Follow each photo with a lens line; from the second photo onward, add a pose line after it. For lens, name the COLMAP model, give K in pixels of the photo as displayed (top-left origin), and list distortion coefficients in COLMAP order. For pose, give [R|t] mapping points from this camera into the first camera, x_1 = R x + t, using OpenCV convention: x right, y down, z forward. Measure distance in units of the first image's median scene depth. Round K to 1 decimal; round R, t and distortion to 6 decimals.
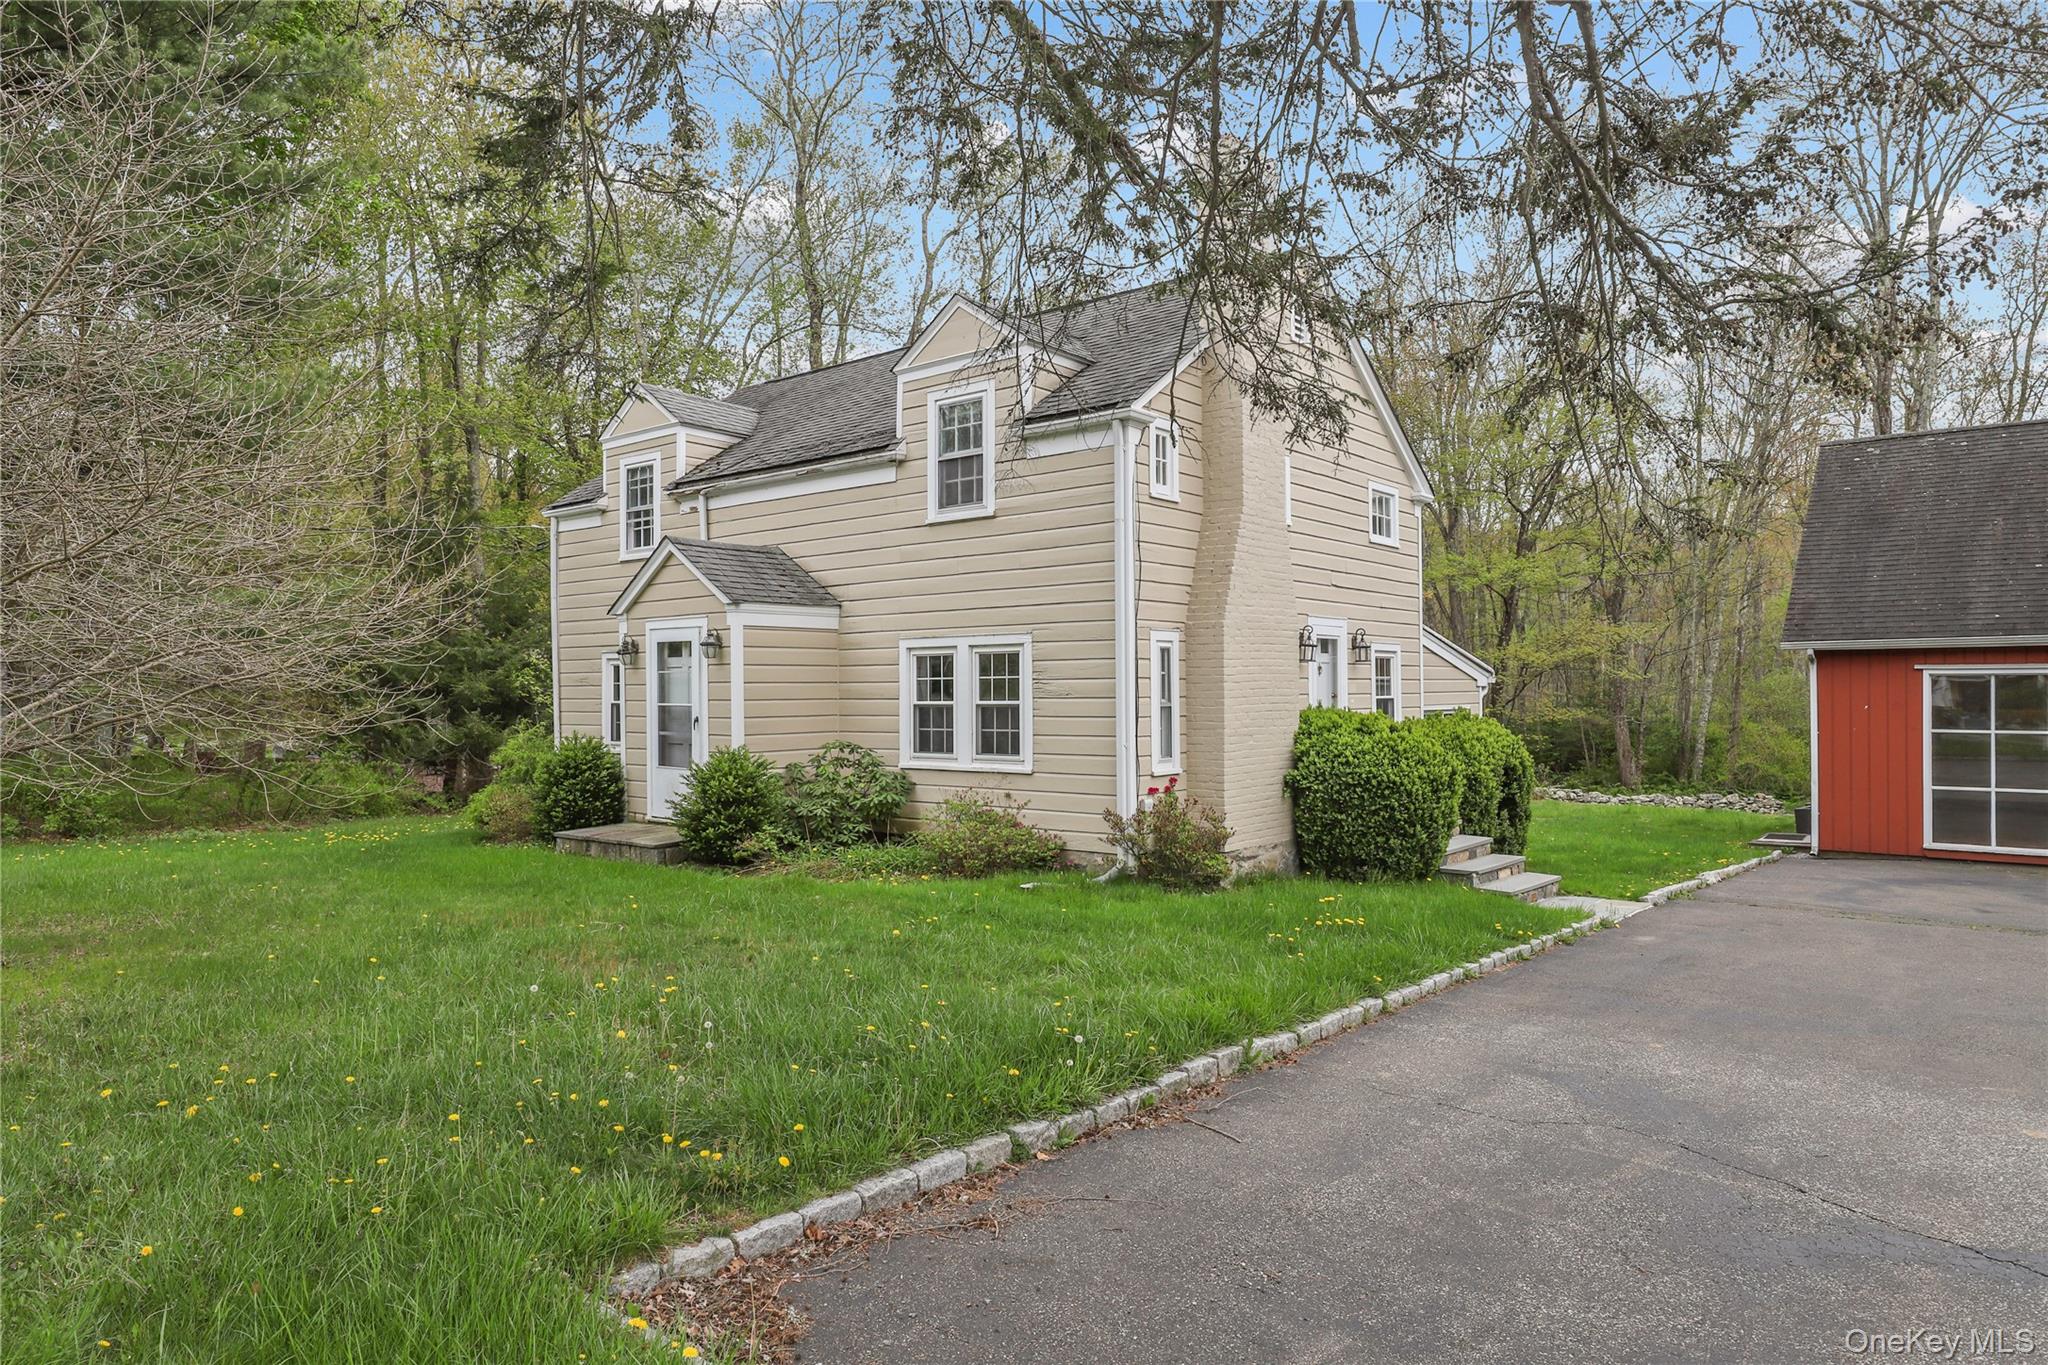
lens RADIAL K [[1267.1, 0, 1024.2], [0, 1267.1, 685.9], [0, 0, 1]] dist [0.000771, -0.000334]
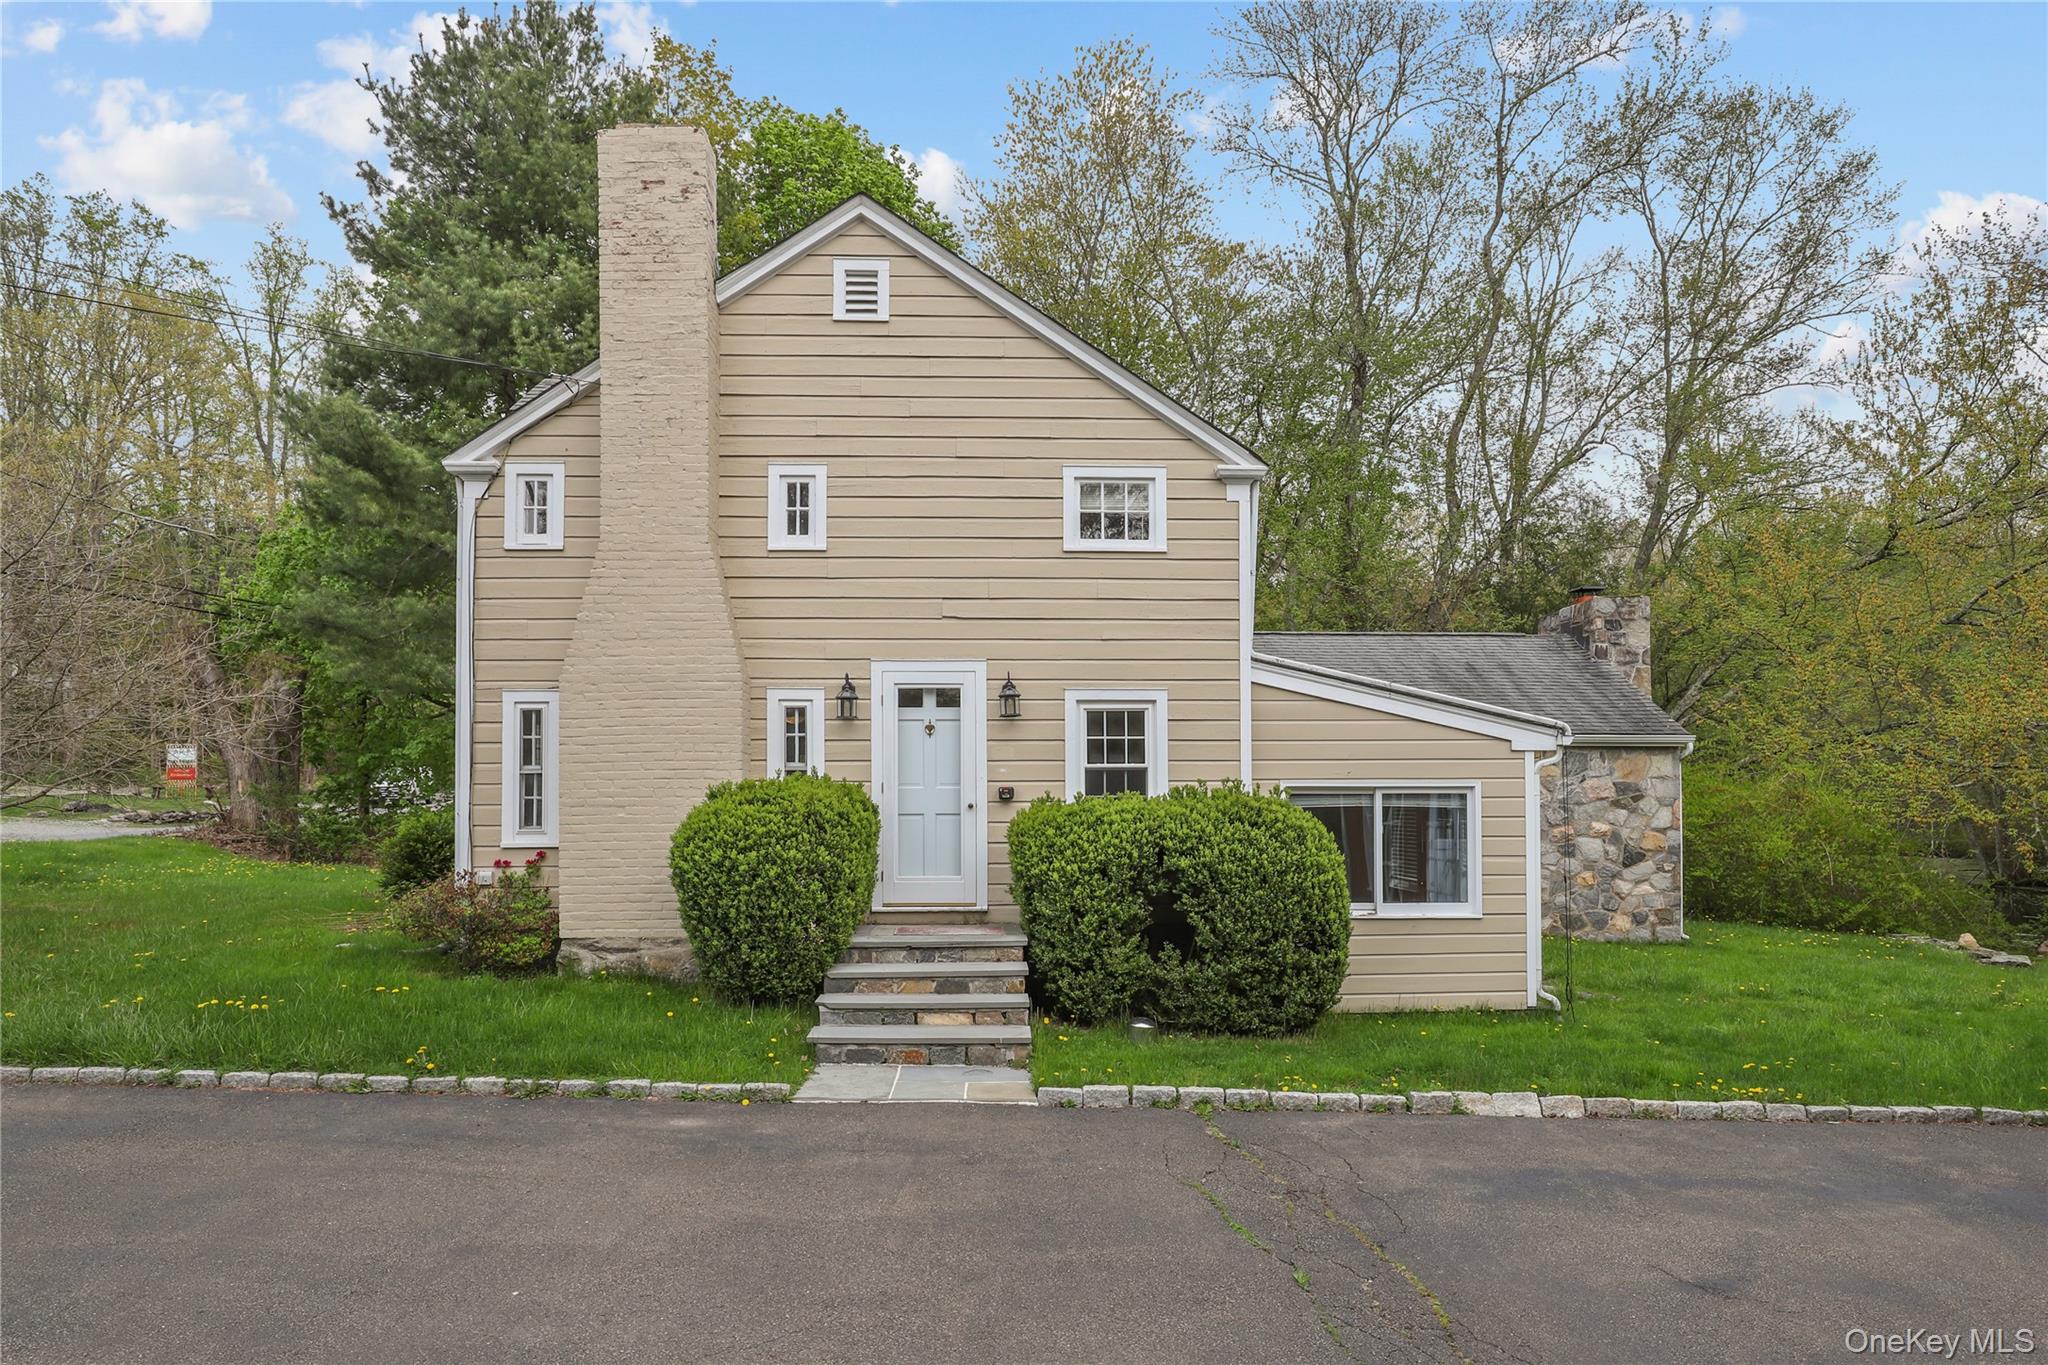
lens RADIAL K [[1200.8, 0, 997.0], [0, 1200.8, 774.4], [0, 0, 1]] dist [-0.006823, -0.000484]
pose [[0.667520, -0.014612, -0.744448, 0.652920], [0.004030, 0.999864, -0.016012, 0.021223], [0.744581, 0.007689, 0.667488, 0.443754]]
